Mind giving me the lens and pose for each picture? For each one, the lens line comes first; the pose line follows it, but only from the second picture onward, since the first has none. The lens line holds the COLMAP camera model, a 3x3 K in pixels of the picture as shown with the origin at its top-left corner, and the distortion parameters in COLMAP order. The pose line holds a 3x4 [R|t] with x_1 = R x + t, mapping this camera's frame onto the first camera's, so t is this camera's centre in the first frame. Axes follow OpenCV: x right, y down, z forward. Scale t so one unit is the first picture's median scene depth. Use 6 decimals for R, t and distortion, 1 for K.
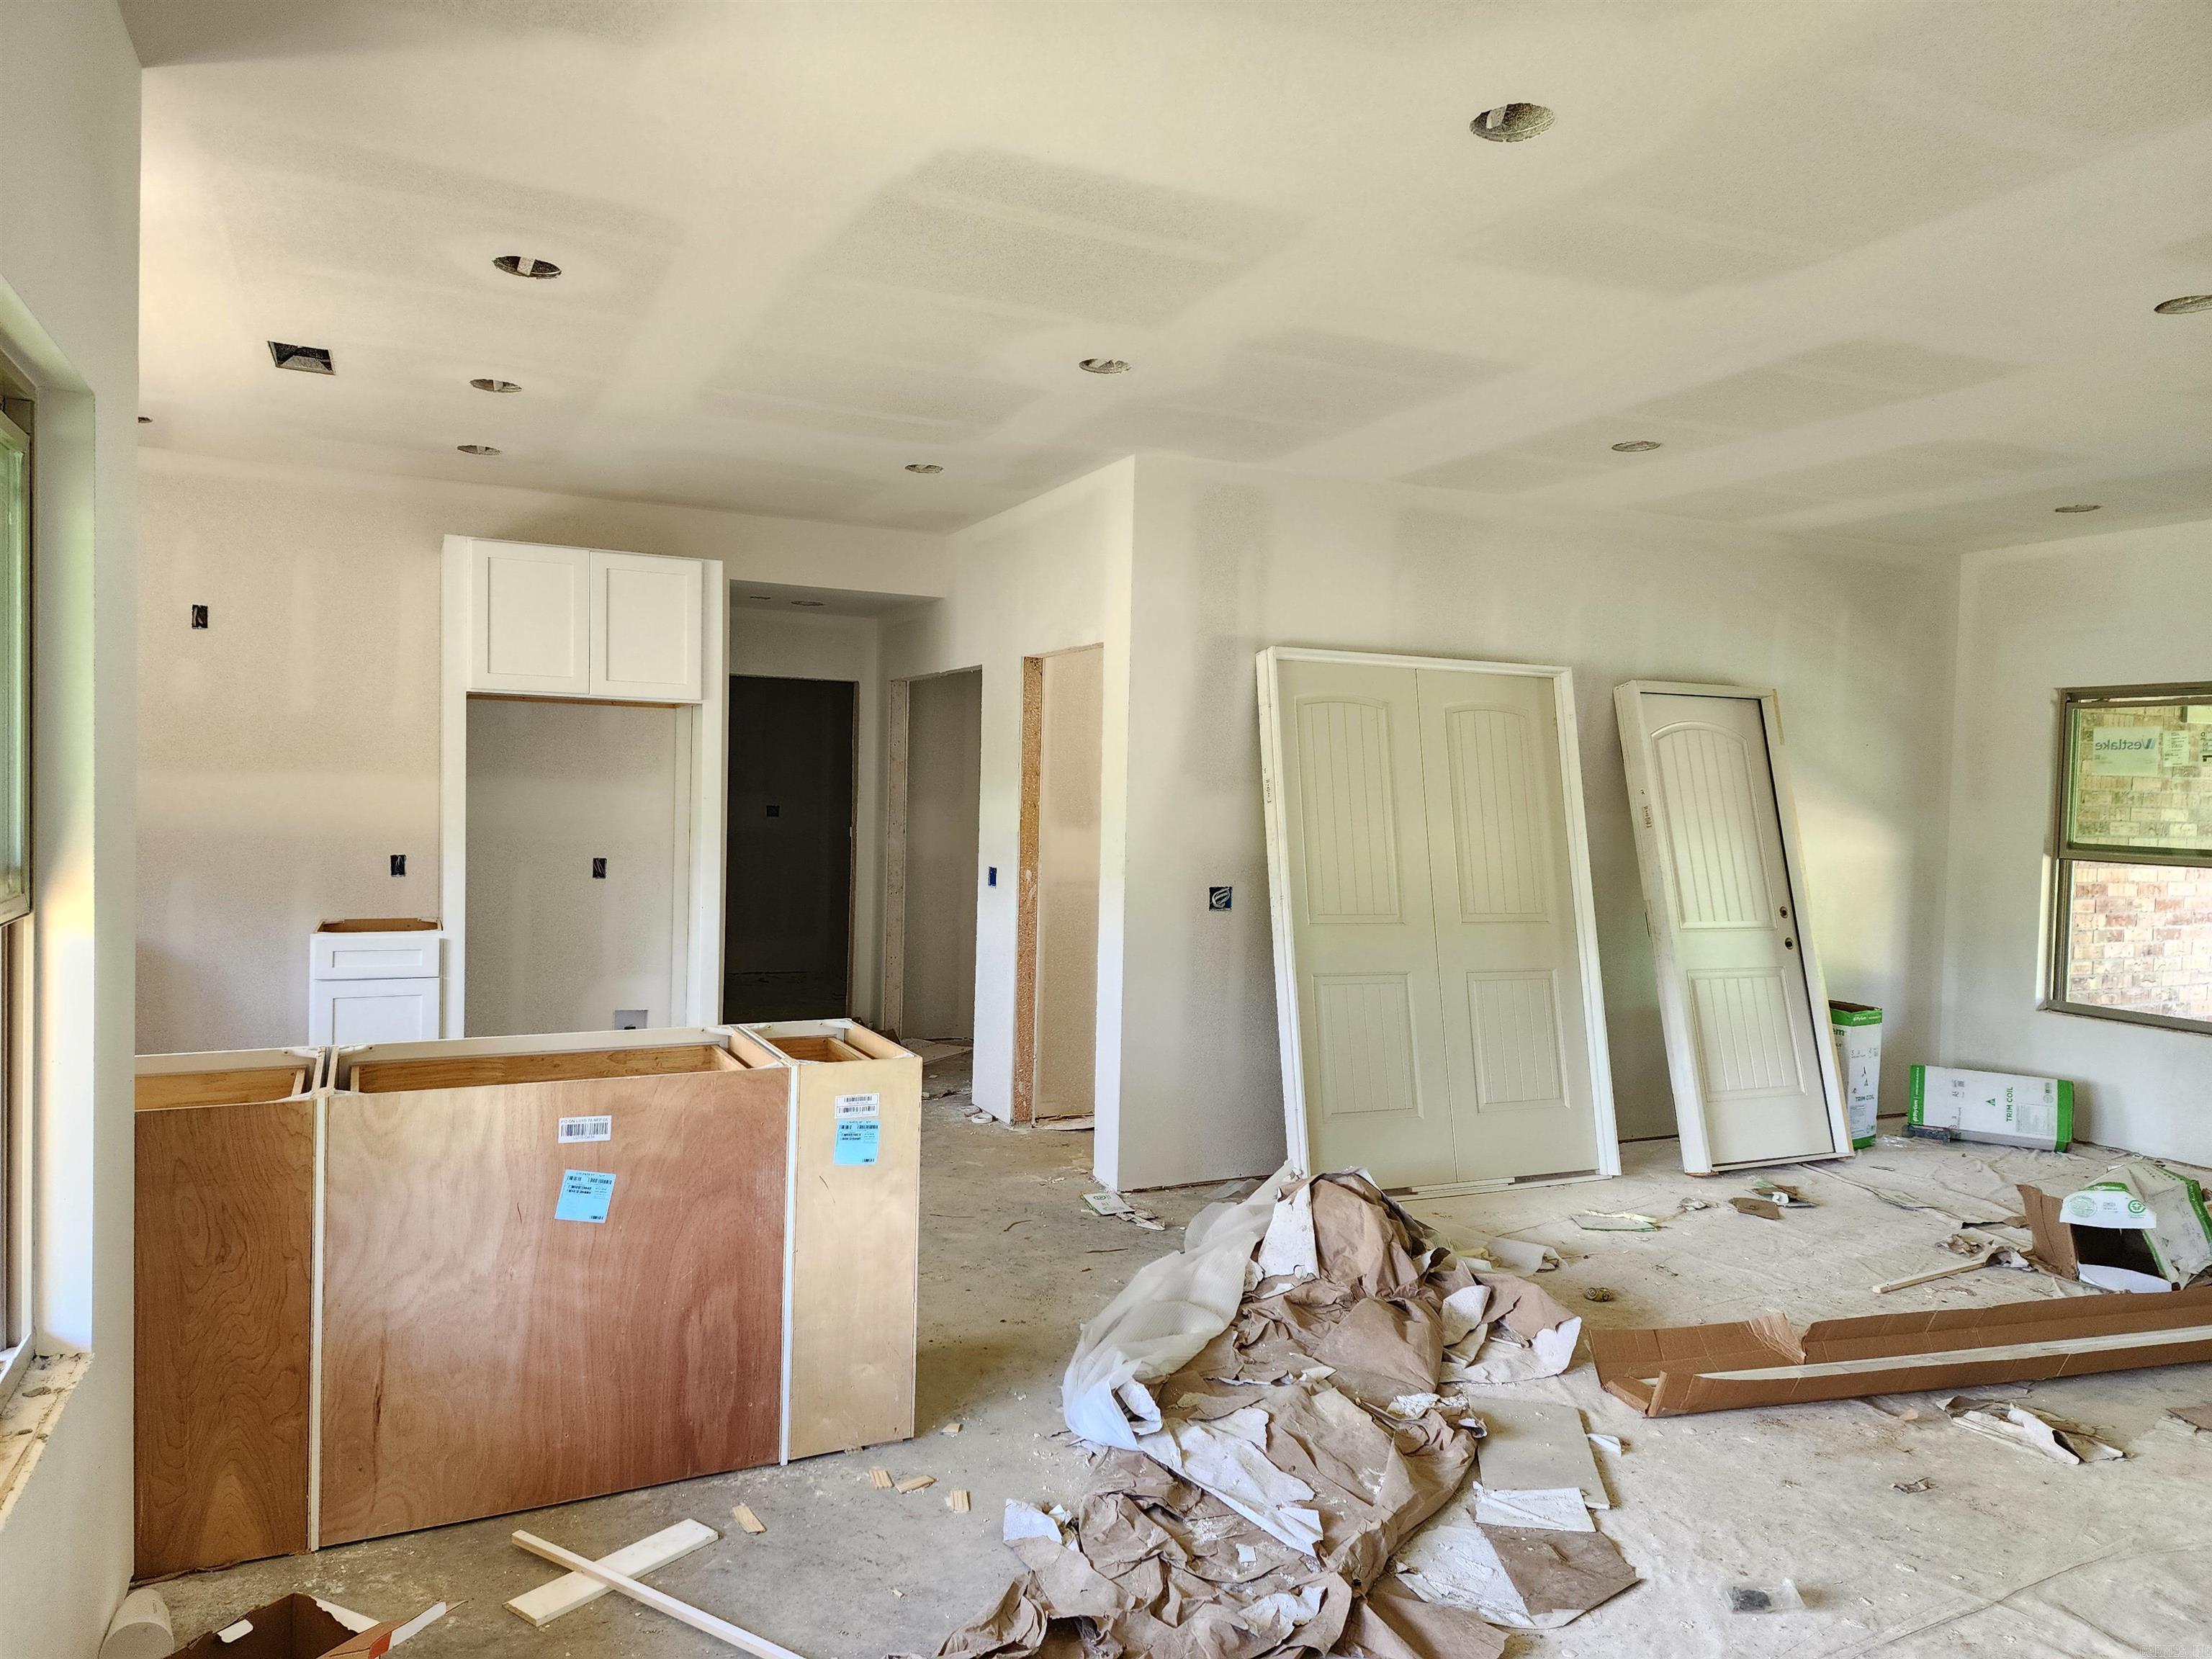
lens RADIAL K [[1483.9, 0, 1106.0], [0, 1483.9, 829.5], [0, 0, 1]] dist [0.110374, -0.103726]
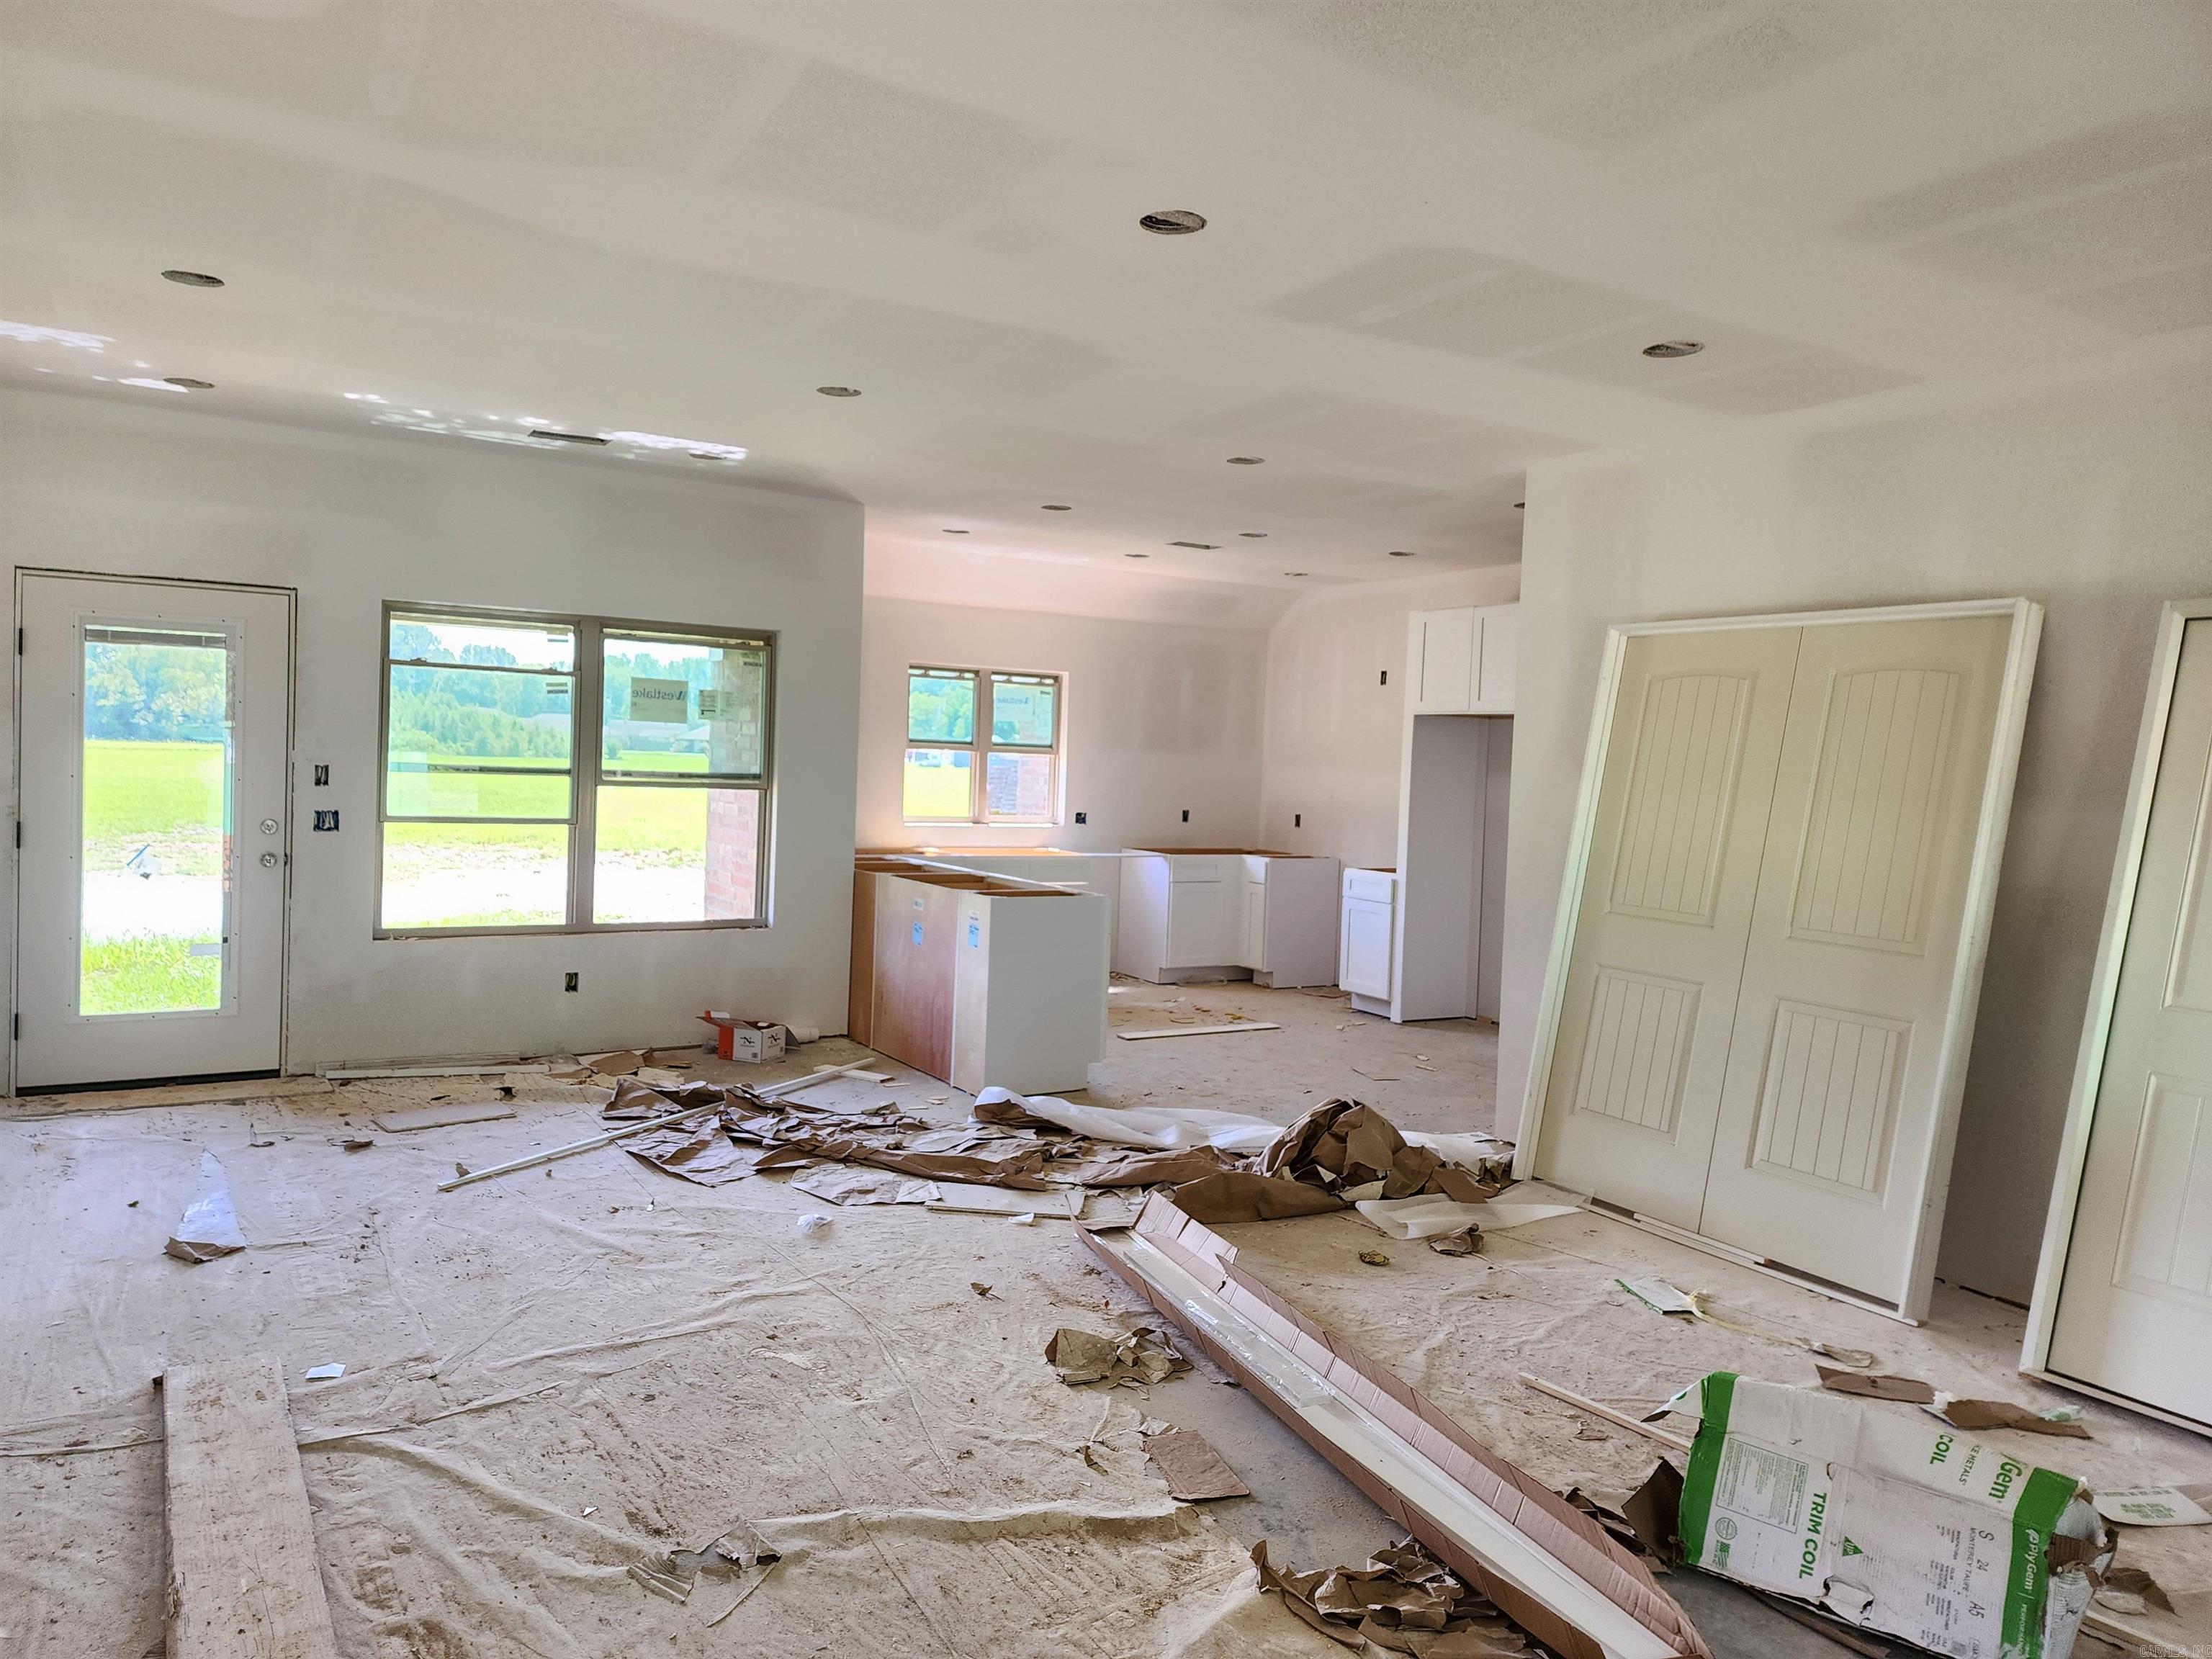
lens RADIAL K [[1505.8, 0, 1082.5], [0, 1505.8, 811.1], [0, 0, 1]] dist [0.088129, -0.085695]
pose [[0.087736, 0.014911, -0.996032, 1.065315], [-0.062394, 0.998007, 0.009444, 0.010452], [0.994188, 0.061317, 0.088492, 0.565939]]
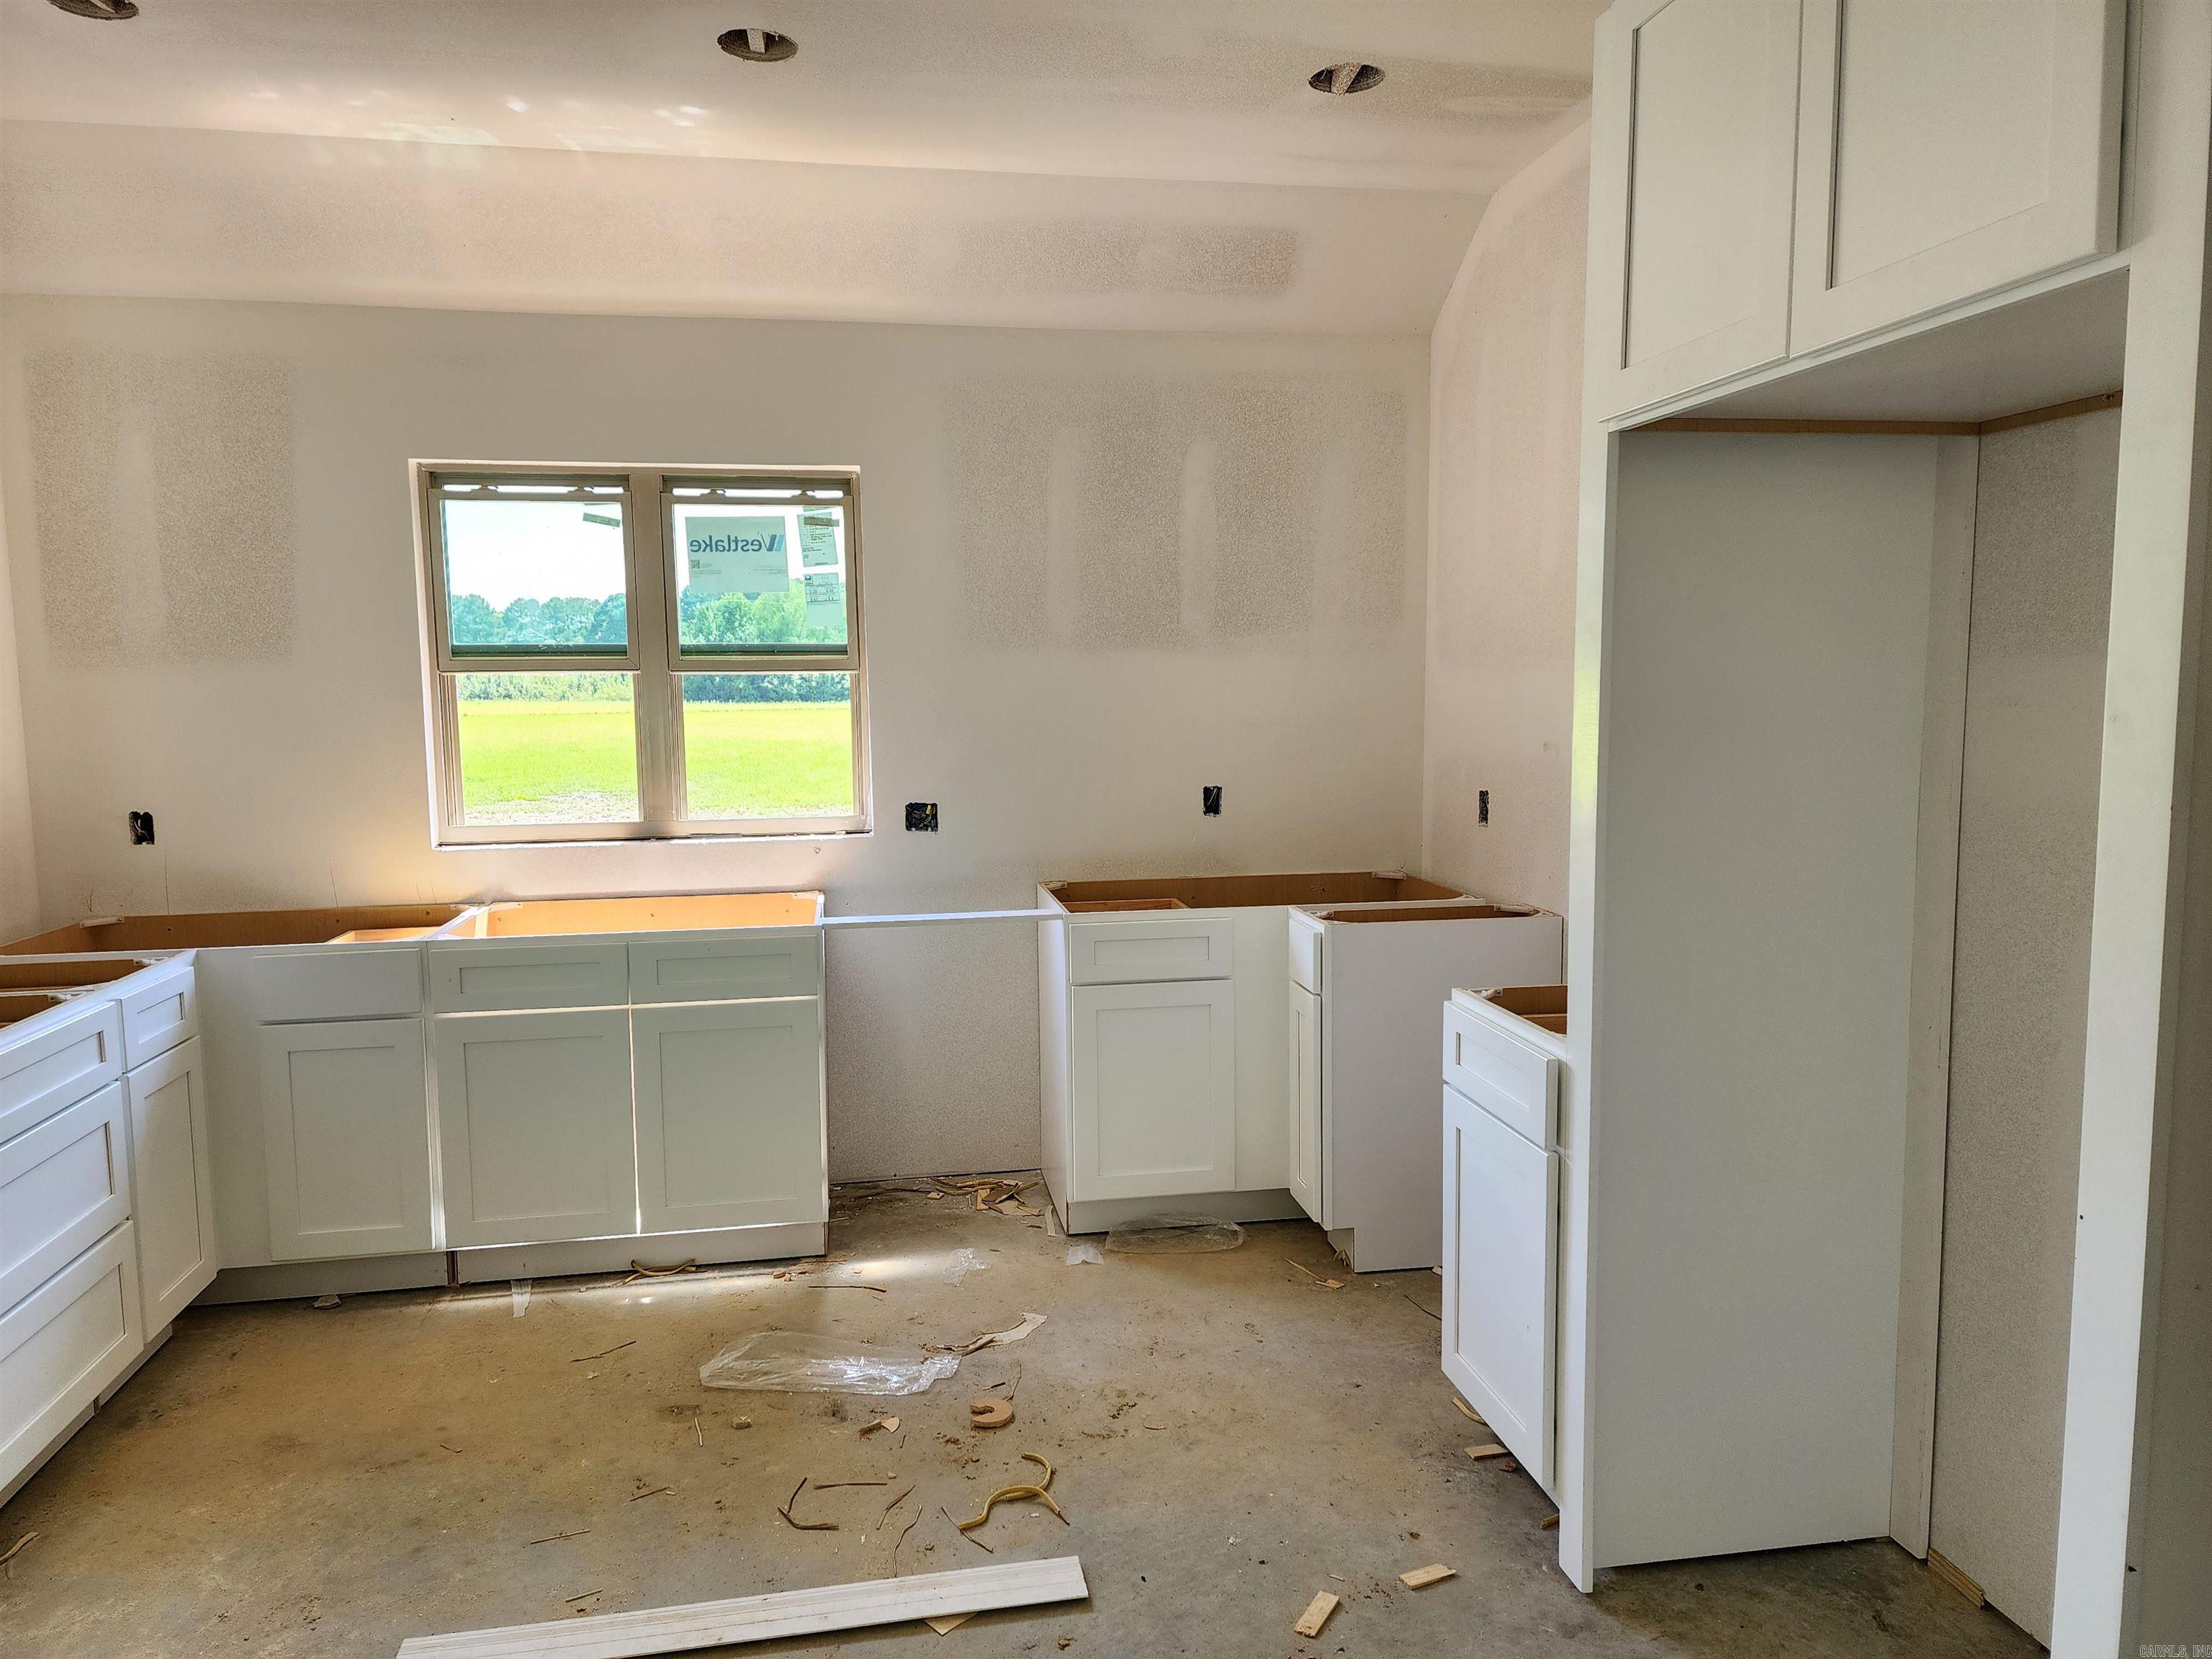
lens RADIAL K [[1506.2, 0, 1112.0], [0, 1506.2, 829.4], [0, 0, 1]] dist [0.087302, -0.085623]
pose [[-0.280225, 0.074505, -0.957039, -0.017999], [-0.019011, 0.996357, 0.083132, -0.022582], [0.959746, 0.041490, -0.277788, 1.023532]]
